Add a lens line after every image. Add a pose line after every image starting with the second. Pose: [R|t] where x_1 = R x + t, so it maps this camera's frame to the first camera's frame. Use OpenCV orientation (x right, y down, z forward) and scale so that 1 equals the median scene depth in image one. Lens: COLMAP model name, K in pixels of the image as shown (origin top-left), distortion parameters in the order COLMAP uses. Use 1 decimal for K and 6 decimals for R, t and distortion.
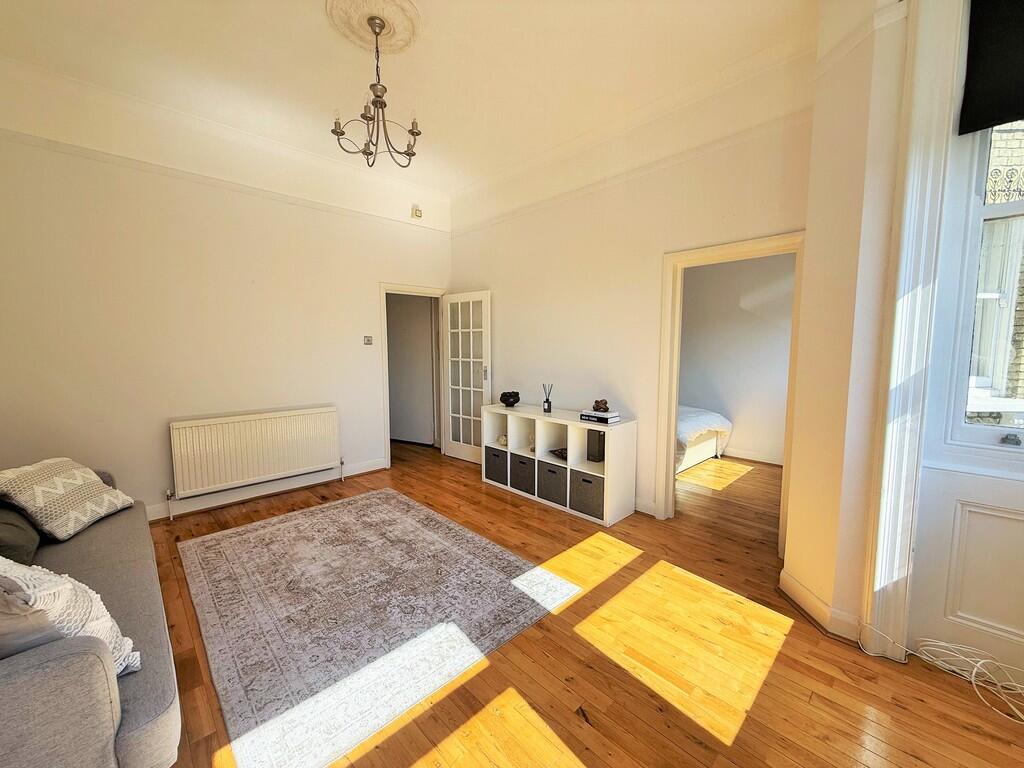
lens RADIAL K [[407.1, 0, 508.8], [0, 407.1, 384.8], [0, 0, 1]] dist [-0.001054, 0.000661]
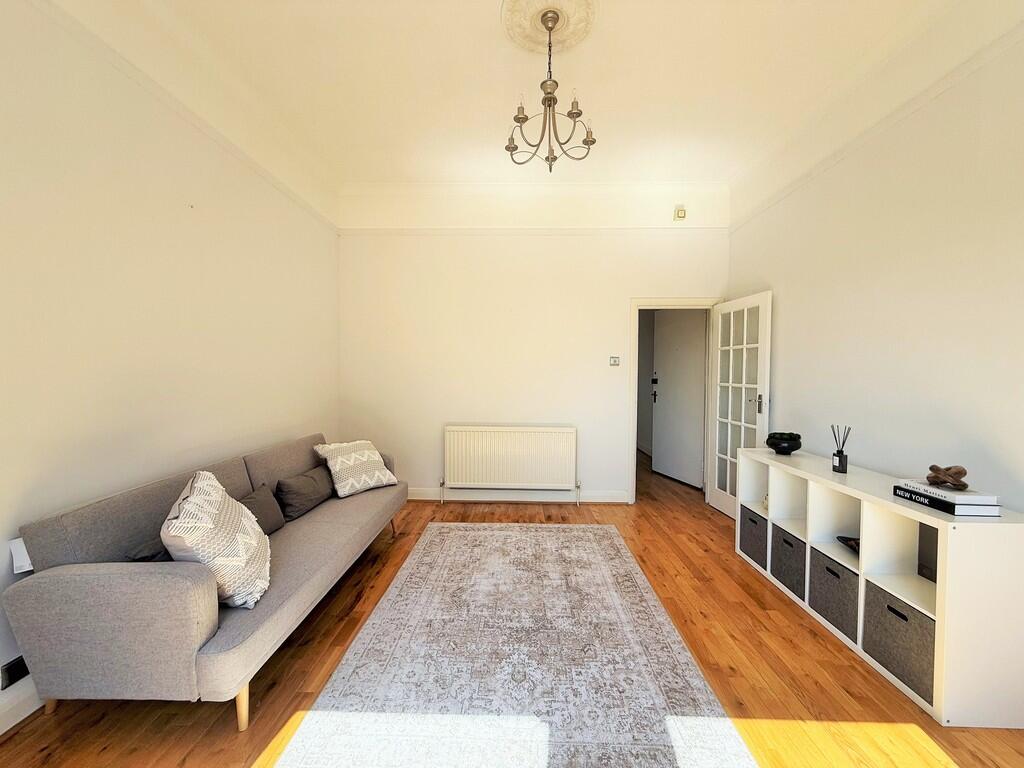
lens RADIAL K [[407.1, 0, 507.6], [0, 407.1, 385.3], [0, 0, 1]] dist [-0.001054, 0.000661]
pose [[0.699605, 0.029177, -0.713934, 0.214755], [-0.075195, 0.996624, -0.032956, -0.006292], [0.710562, 0.076740, 0.699437, 0.246132]]
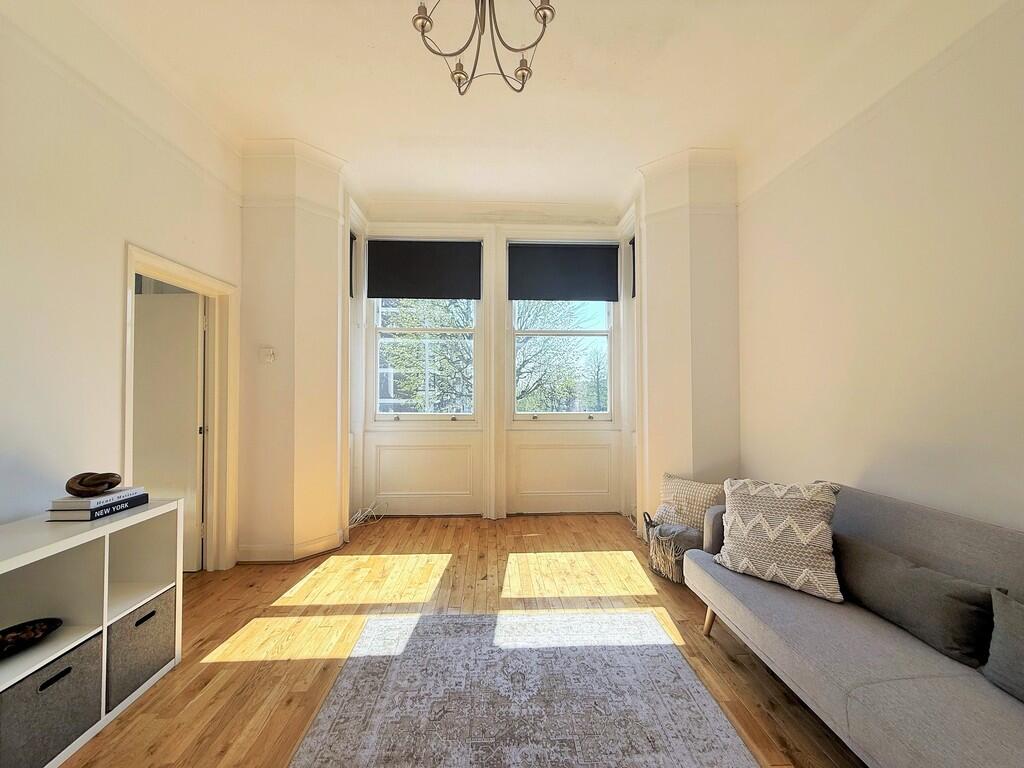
lens RADIAL K [[407.1, 0, 507.8], [0, 407.1, 382.9], [0, 0, 1]] dist [-0.001054, 0.000661]
pose [[-0.750213, 0.015563, 0.661013, -0.554844], [0.064481, 0.996680, 0.049716, -0.074878], [-0.658045, 0.079920, -0.748725, 1.104241]]
